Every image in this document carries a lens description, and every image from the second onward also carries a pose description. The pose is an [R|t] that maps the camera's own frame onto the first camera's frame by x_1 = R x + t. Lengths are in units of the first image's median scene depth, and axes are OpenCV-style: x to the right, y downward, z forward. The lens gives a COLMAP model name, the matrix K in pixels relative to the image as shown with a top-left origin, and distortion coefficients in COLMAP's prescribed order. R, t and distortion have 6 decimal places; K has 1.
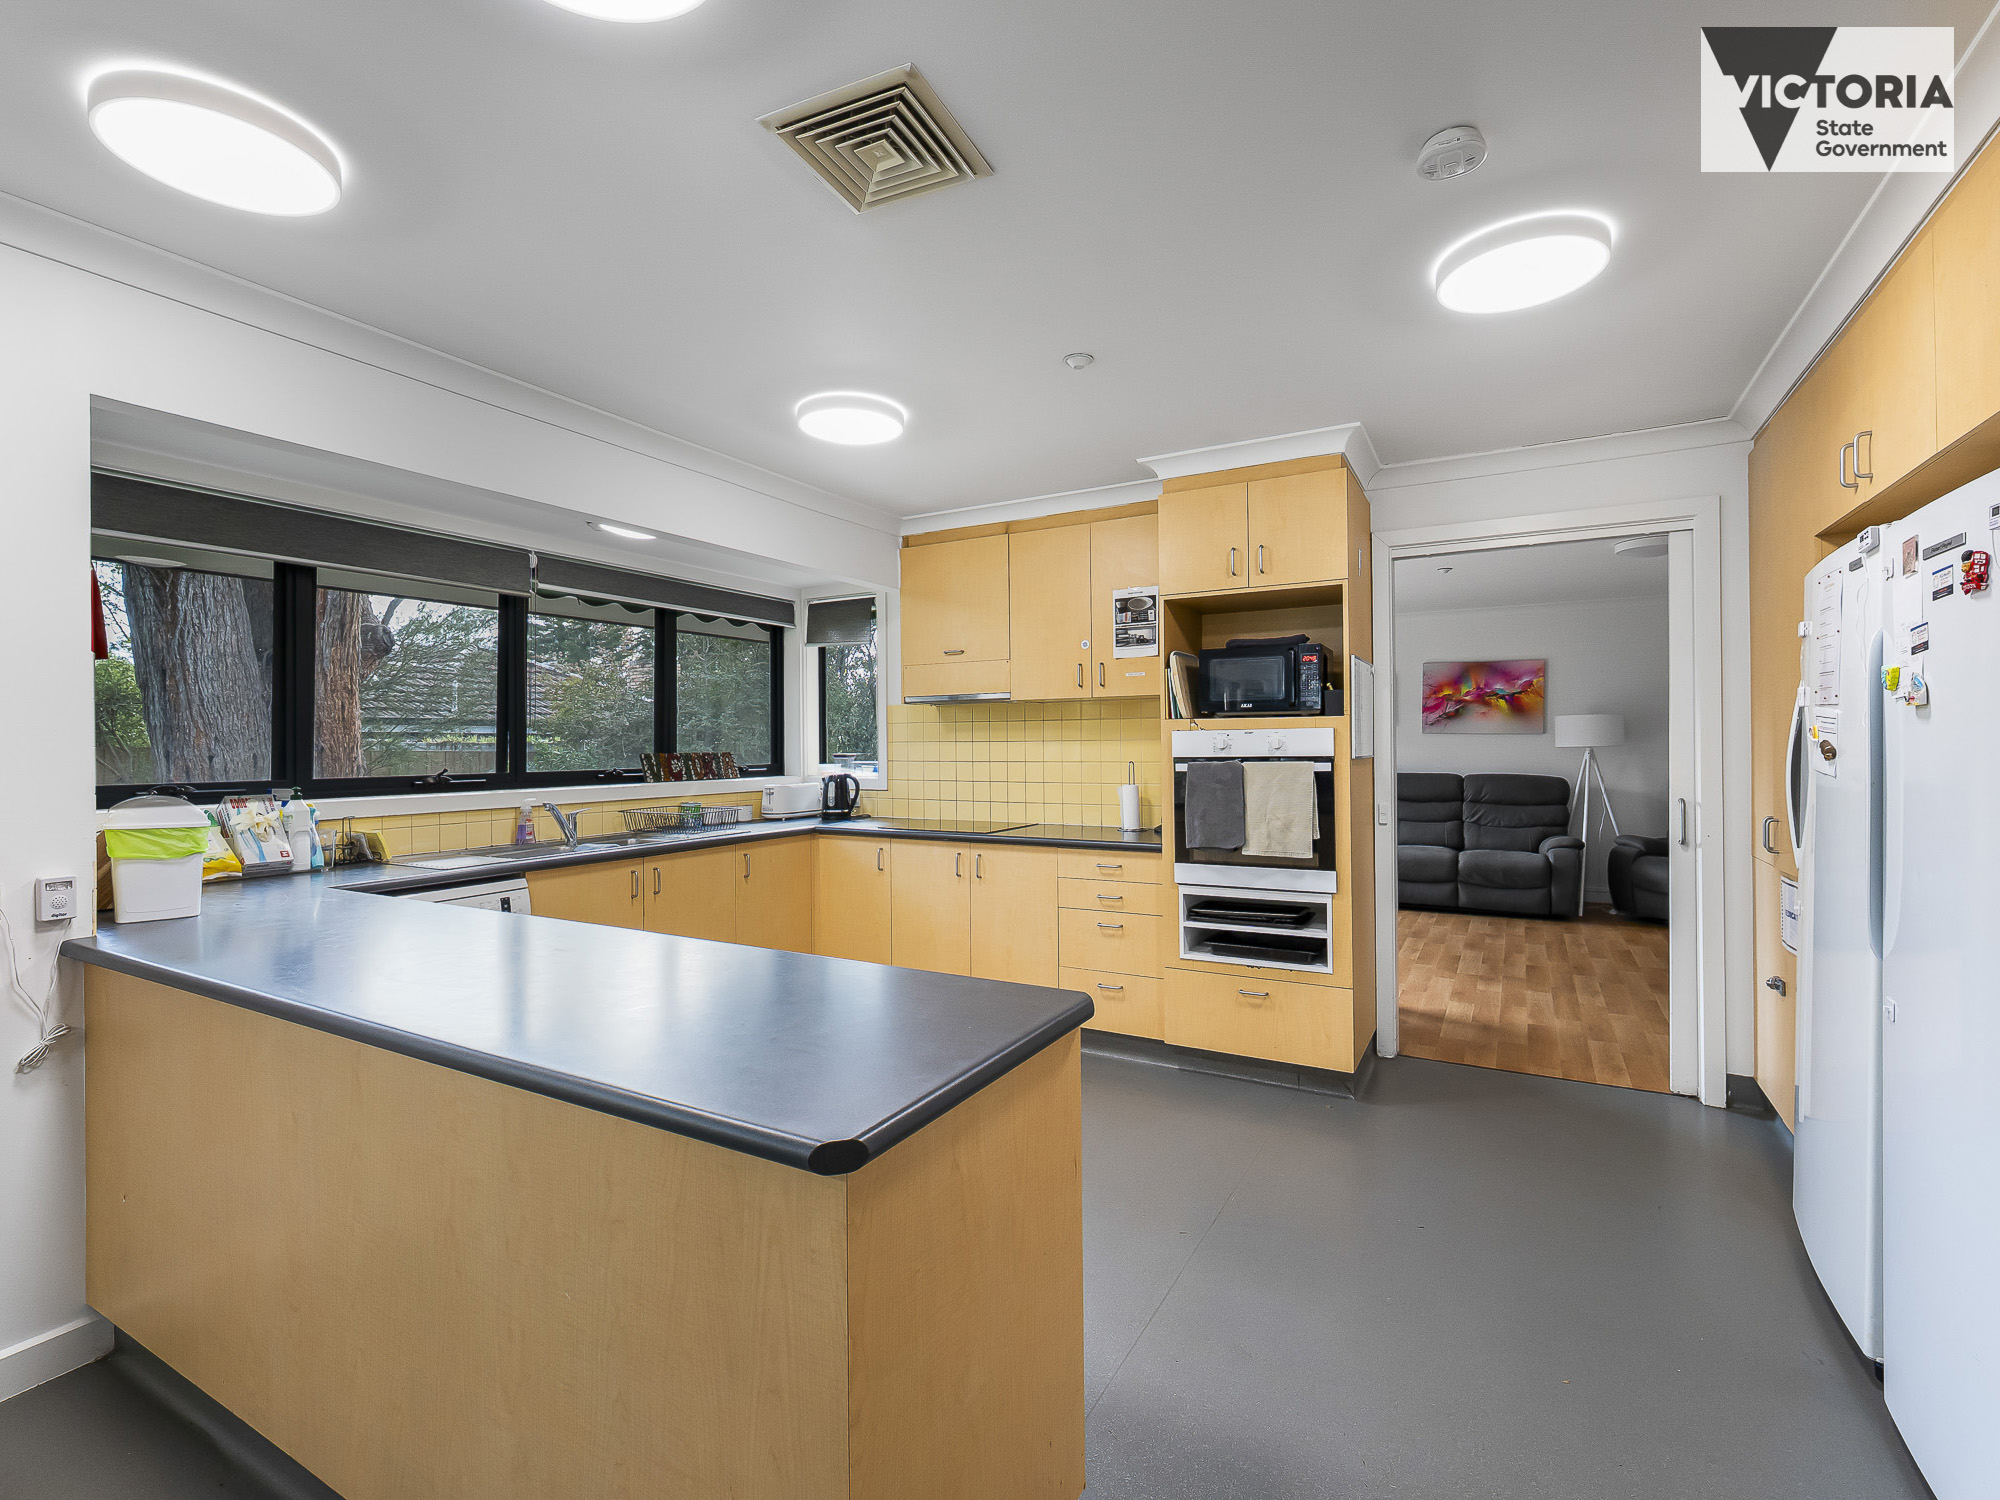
lens RADIAL K [[909.6, 0, 1010.6], [0, 909.6, 745.6], [0, 0, 1]] dist [0.004641, 0.000636]
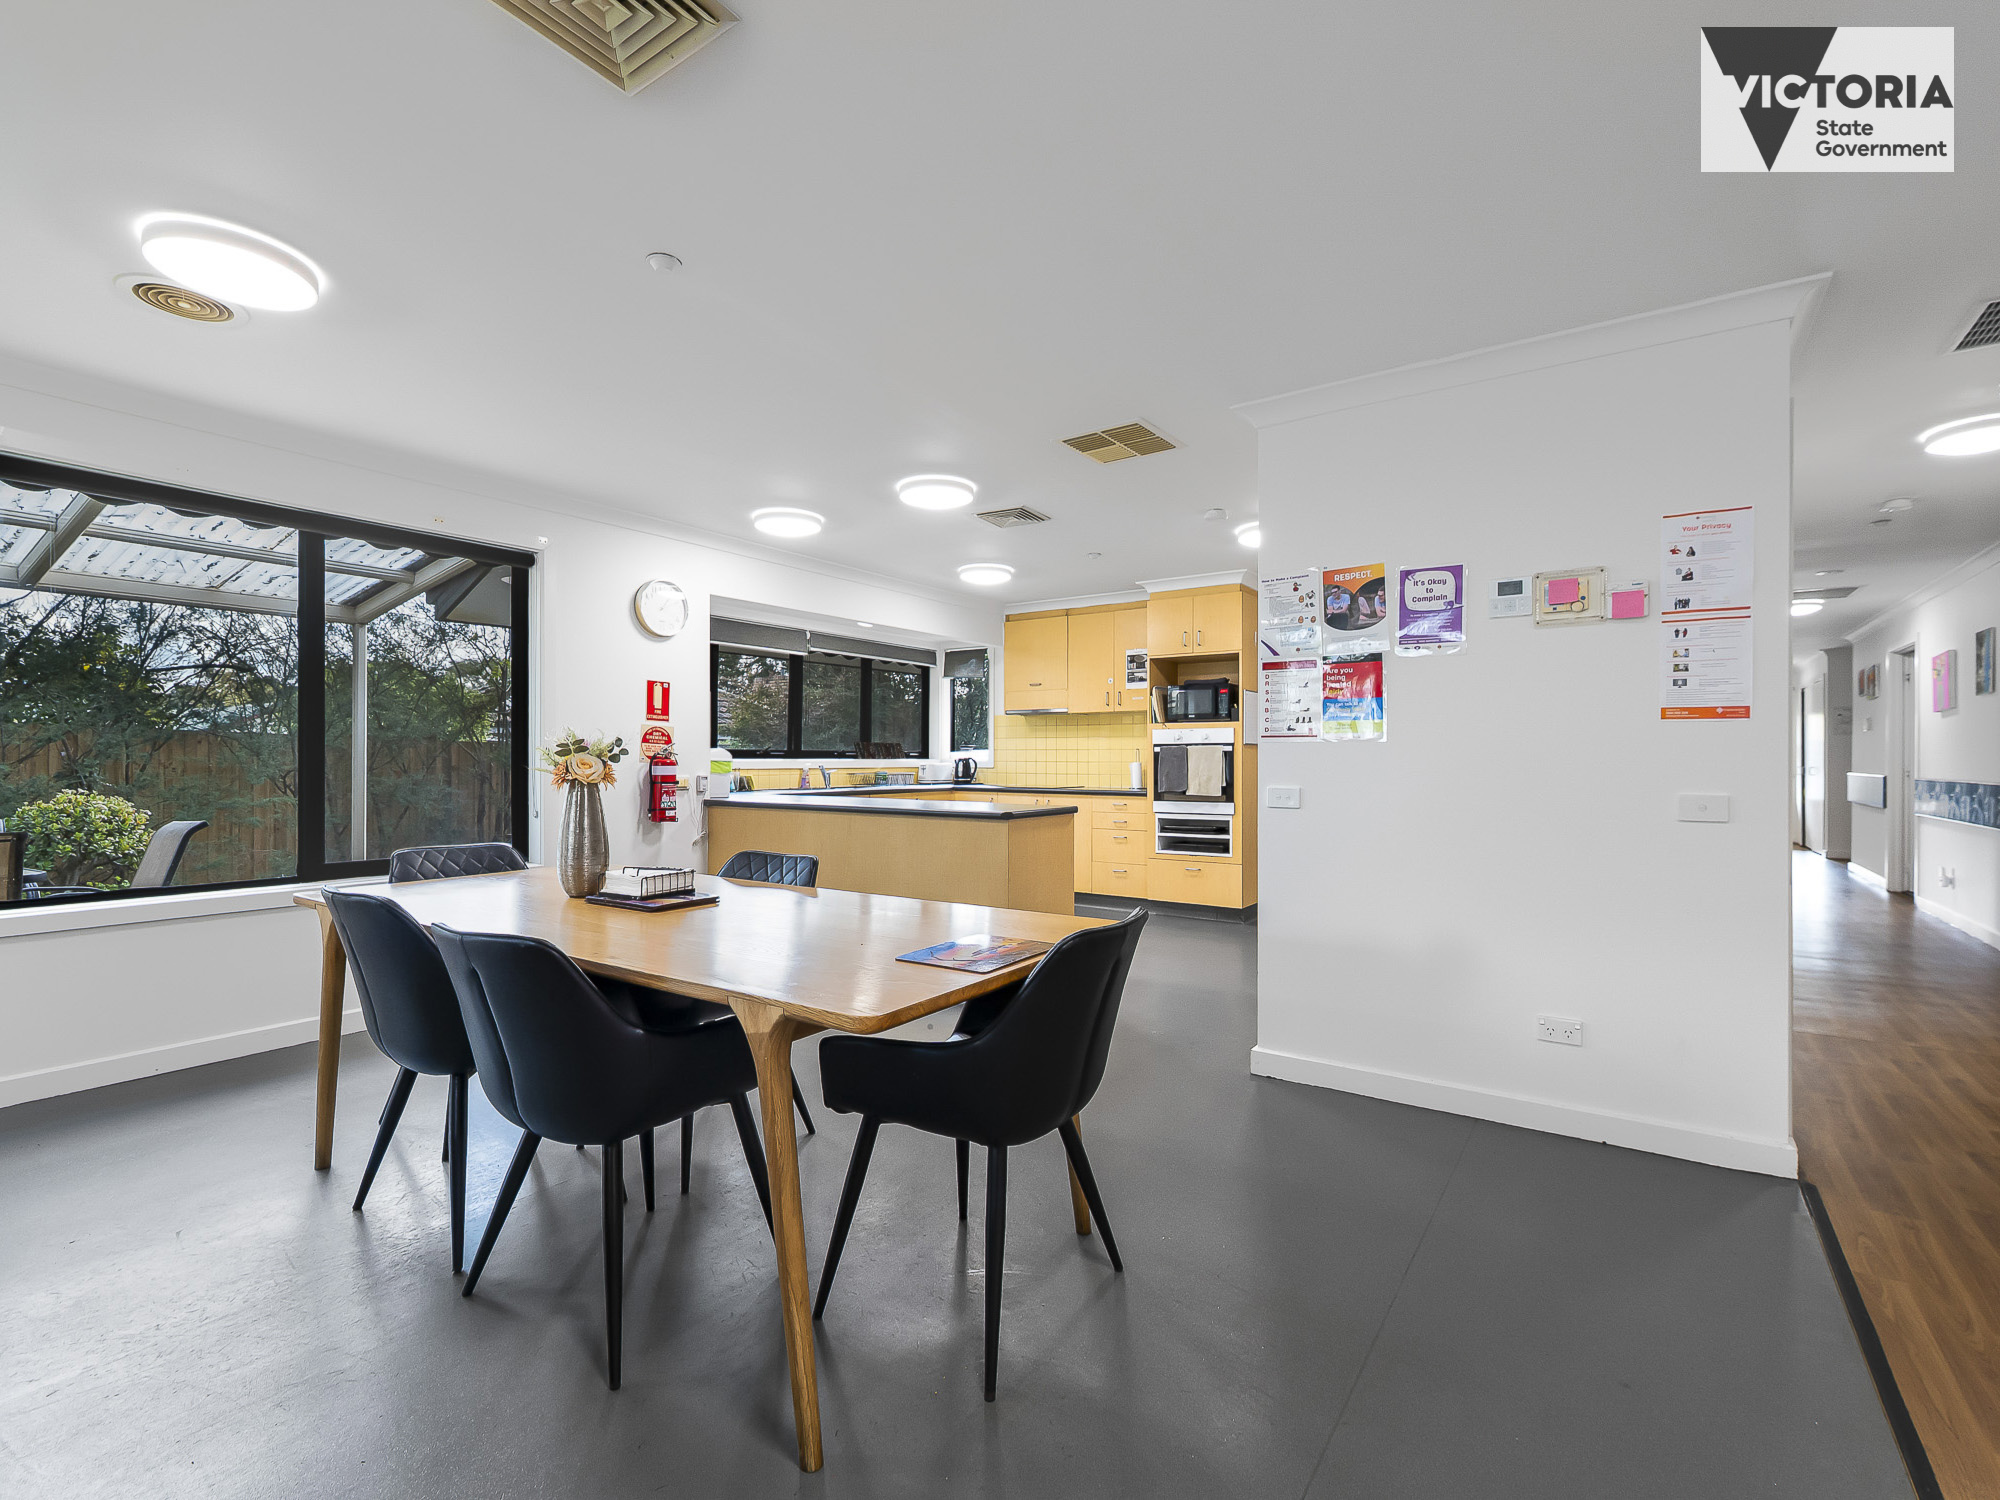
lens RADIAL K [[909.6, 0, 1004.2], [0, 909.6, 755.7], [0, 0, 1]] dist [0.004641, 0.000636]
pose [[0.995244, 0.010709, -0.096820, 0.051262], [-0.011168, 0.999929, -0.004204, 0.043363], [0.096768, 0.005266, 0.995293, -0.781898]]
